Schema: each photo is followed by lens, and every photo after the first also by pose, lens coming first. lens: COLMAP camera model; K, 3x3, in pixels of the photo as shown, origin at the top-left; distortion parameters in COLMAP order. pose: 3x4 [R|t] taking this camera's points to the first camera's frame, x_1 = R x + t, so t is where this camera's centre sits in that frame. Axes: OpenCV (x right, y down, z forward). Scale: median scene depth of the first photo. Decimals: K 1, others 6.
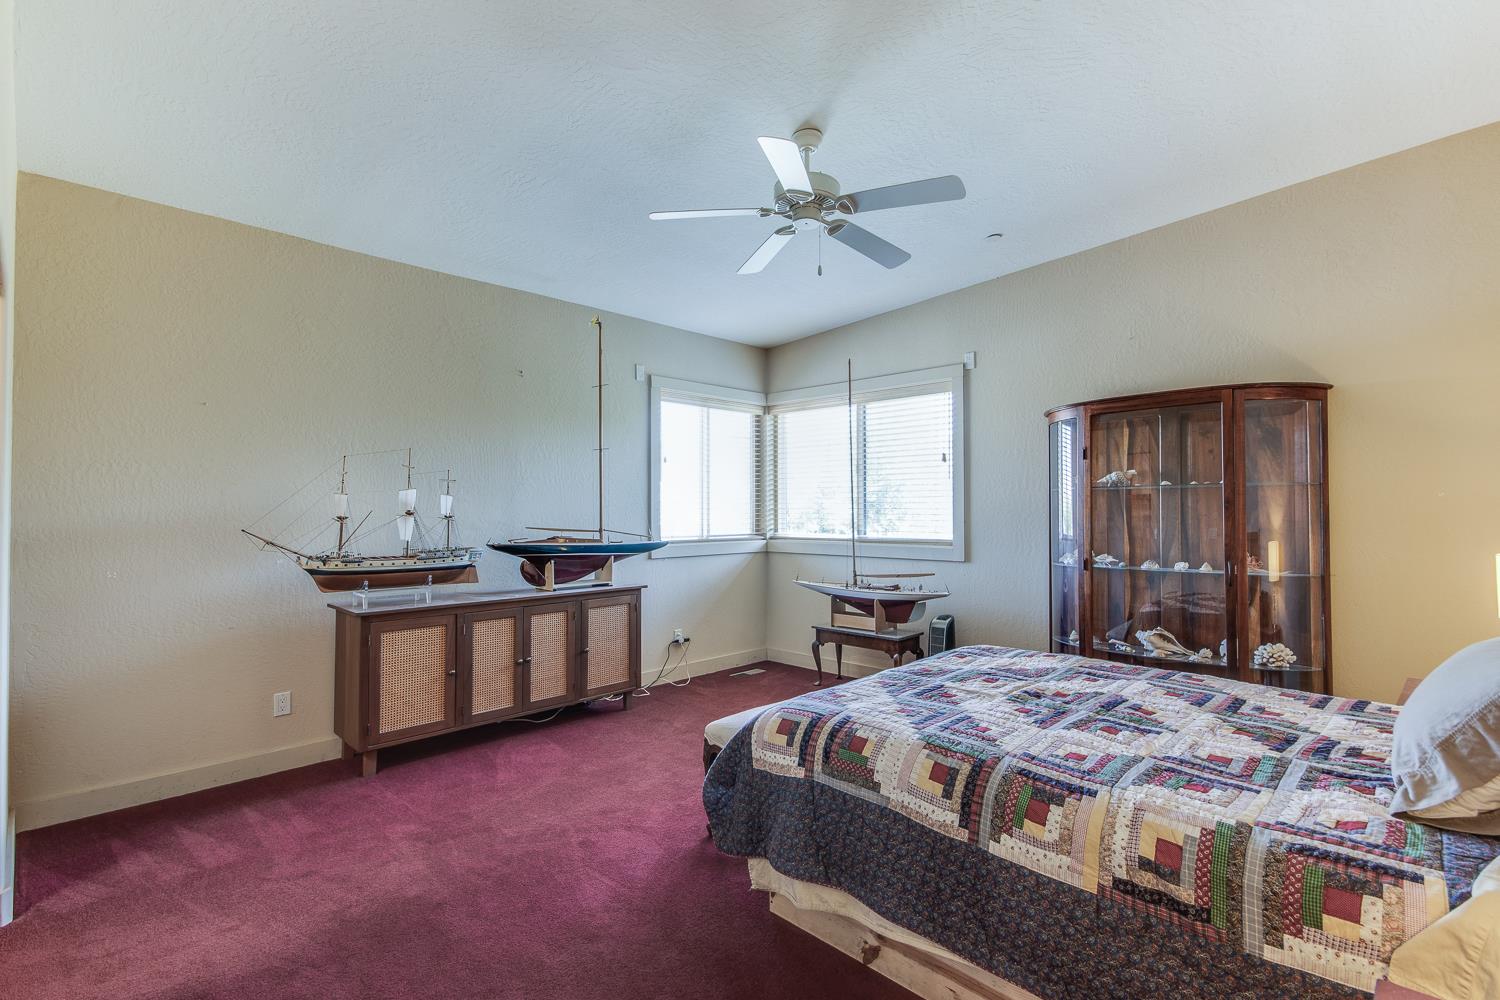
lens RADIAL K [[688.0, 0, 752.9], [0, 688.0, 499.0], [0, 0, 1]] dist [0.027625, -0.008156]
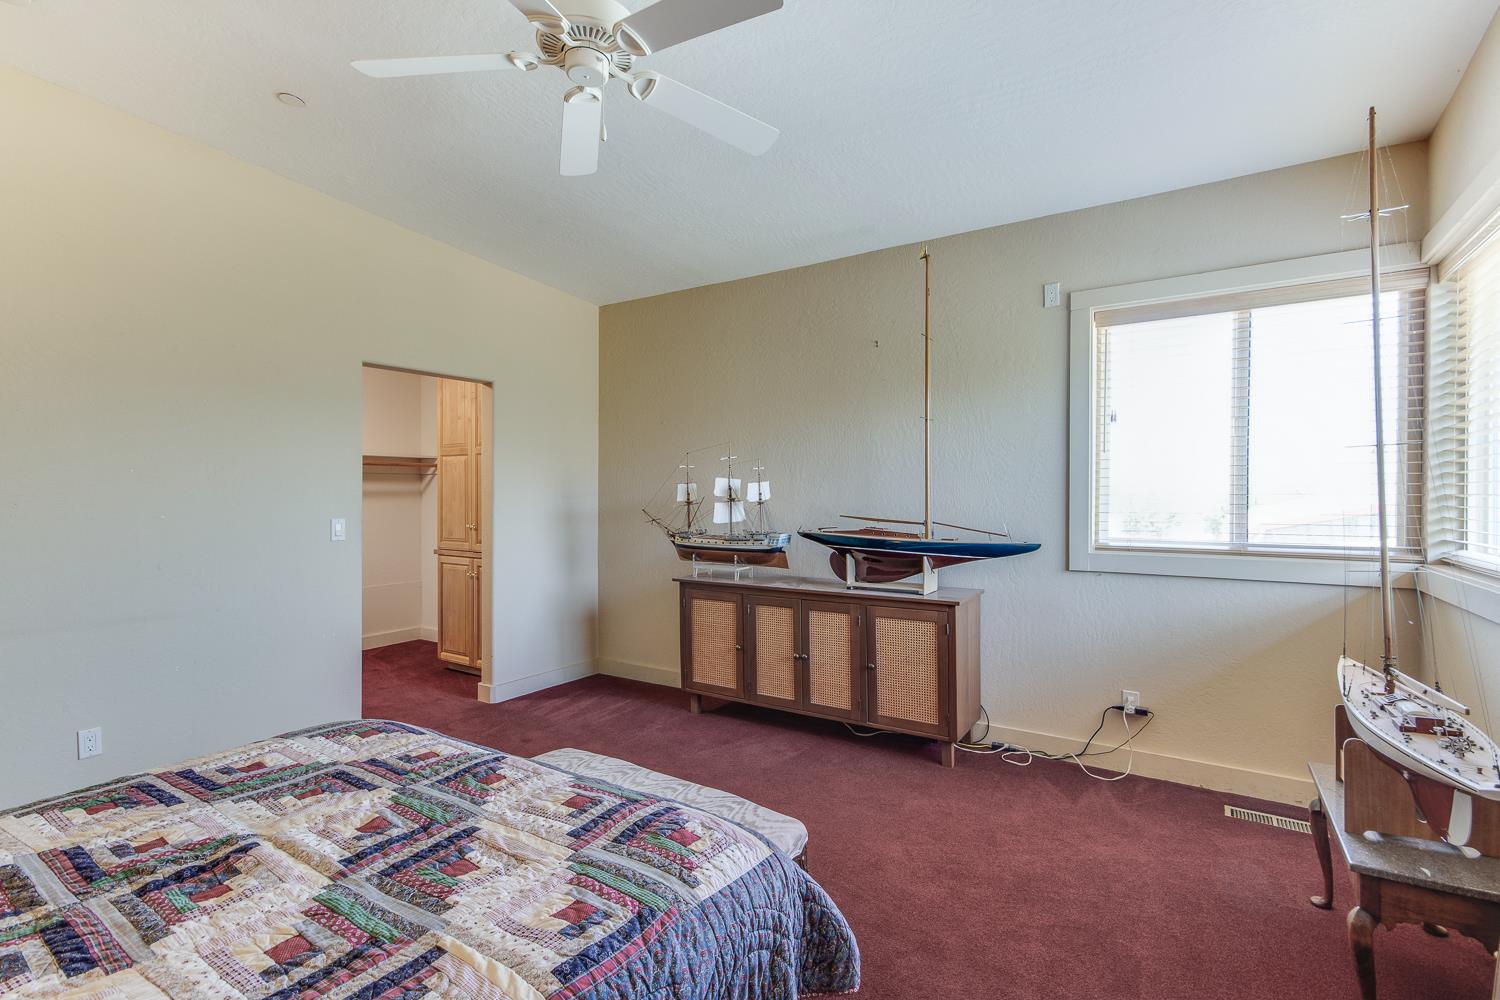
lens RADIAL K [[688.0, 0, 755.4], [0, 688.0, 505.1], [0, 0, 1]] dist [0.027625, -0.008156]
pose [[0.223185, 0.011138, -0.974713, 0.560406], [0.012750, 0.999816, 0.014345, 0.013145], [0.974693, -0.015629, 0.223001, 0.719365]]
